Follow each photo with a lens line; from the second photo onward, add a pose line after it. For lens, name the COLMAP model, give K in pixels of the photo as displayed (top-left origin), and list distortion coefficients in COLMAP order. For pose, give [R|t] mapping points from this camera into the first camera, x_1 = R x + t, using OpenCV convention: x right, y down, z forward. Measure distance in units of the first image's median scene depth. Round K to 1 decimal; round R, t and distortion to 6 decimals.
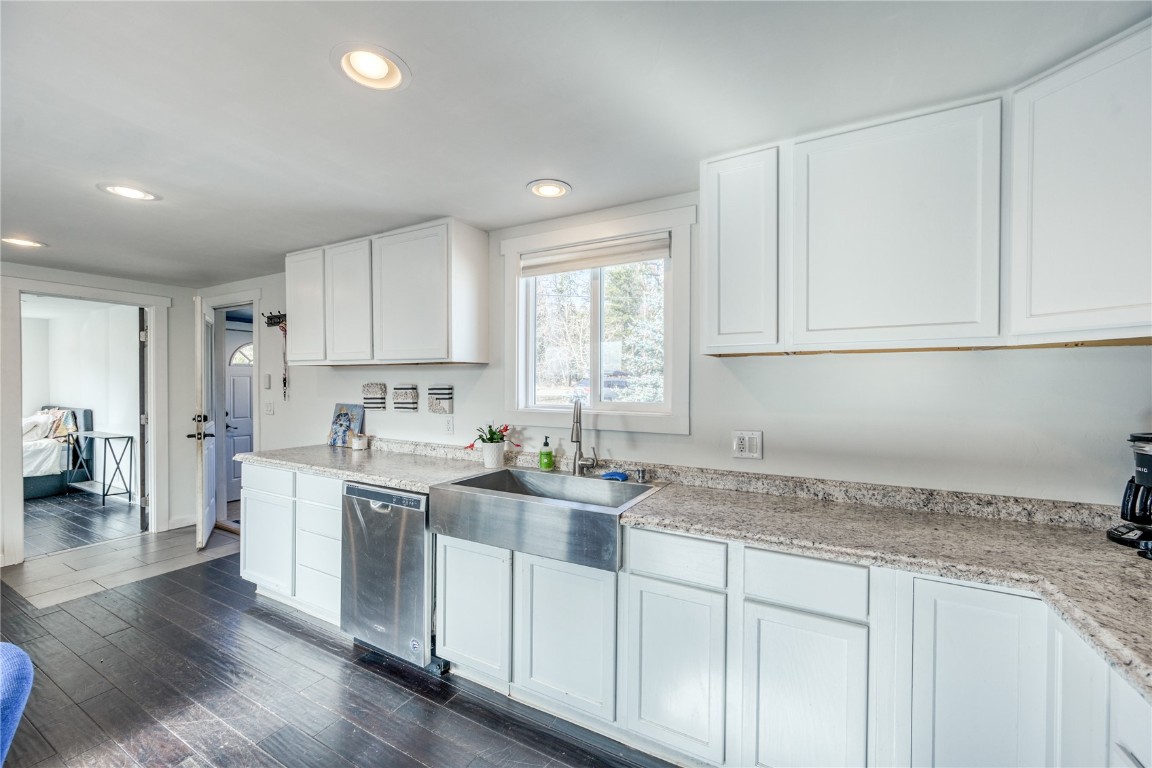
lens RADIAL K [[451.9, 0, 578.3], [0, 451.9, 386.0], [0, 0, 1]] dist [-0.003469, 0.000598]
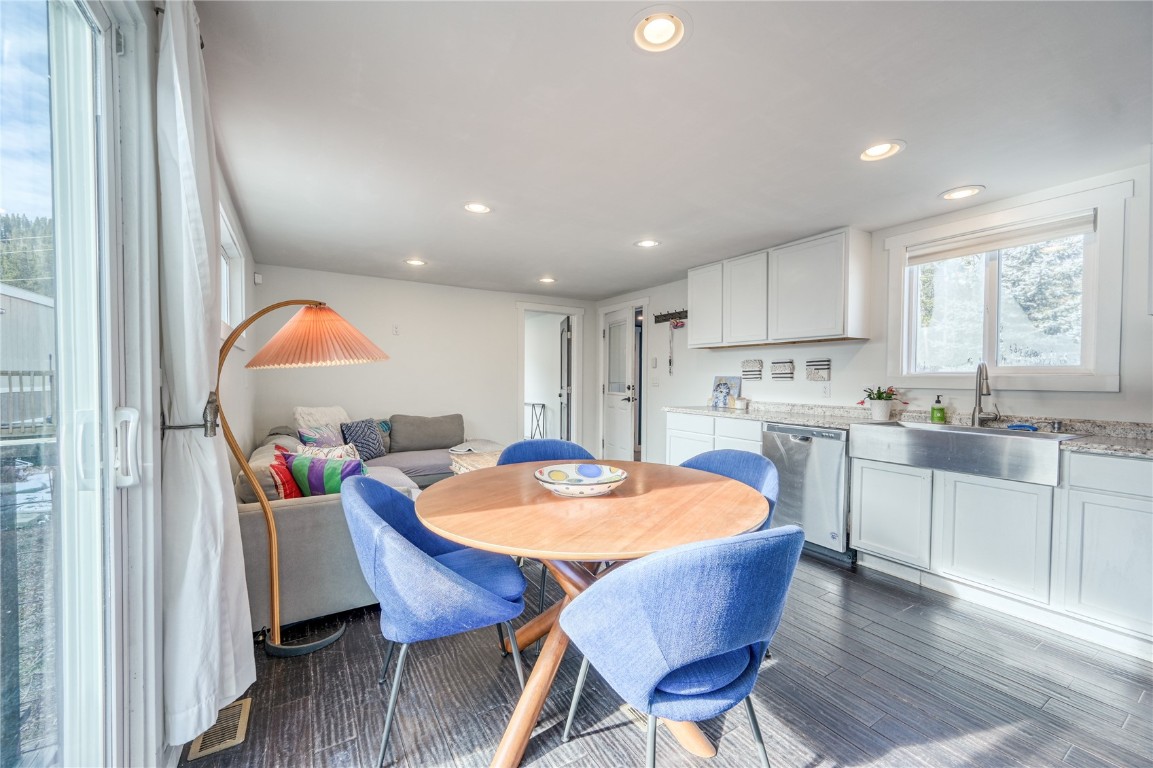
lens RADIAL K [[452.3, 0, 575.8], [0, 452.3, 387.4], [0, 0, 1]] dist [-0.003469, 0.000598]
pose [[0.865074, 0.012843, -0.501479, -0.304322], [-0.008462, 0.999904, 0.011010, 0.084681], [0.501573, -0.005281, 0.865099, -0.531941]]
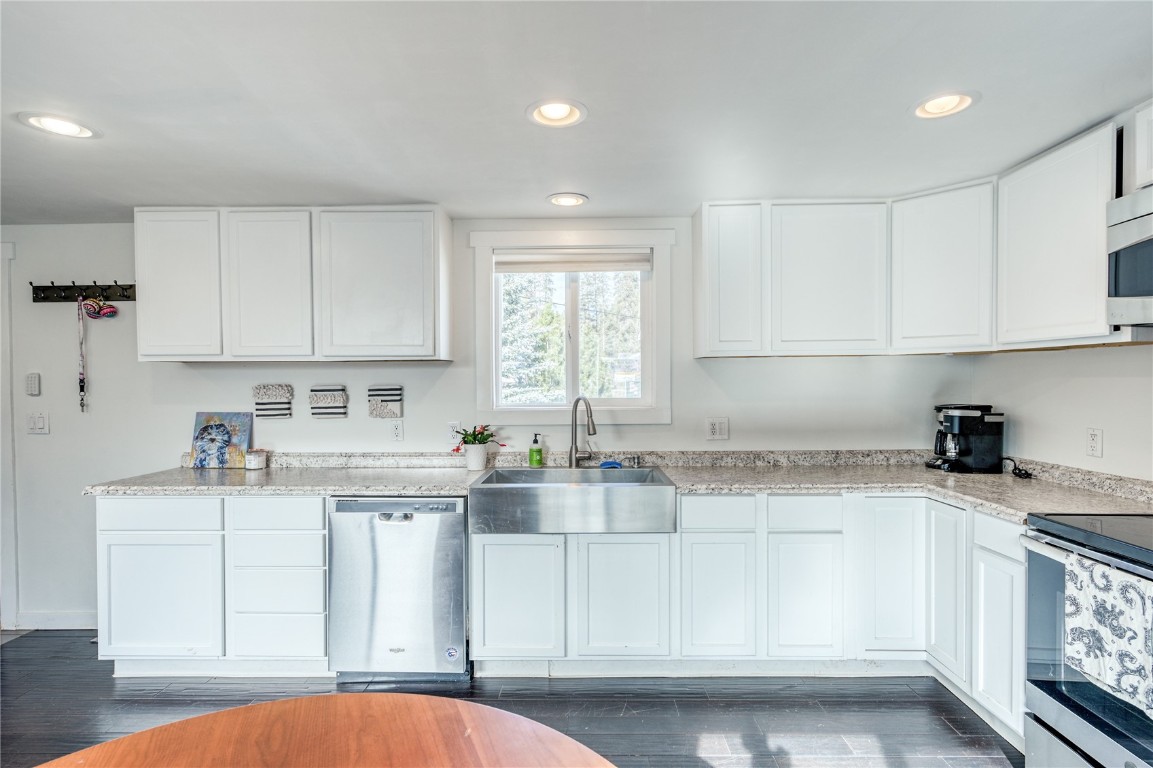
lens RADIAL K [[557.4, 0, 577.2], [0, 557.4, 390.0], [0, 0, 1]] dist [-0.005717, -0.000710]
pose [[0.884009, -0.015522, 0.467213, -0.570900], [0.013071, 0.999879, 0.008488, 0.003299], [-0.467288, -0.001396, 0.884104, -0.150914]]
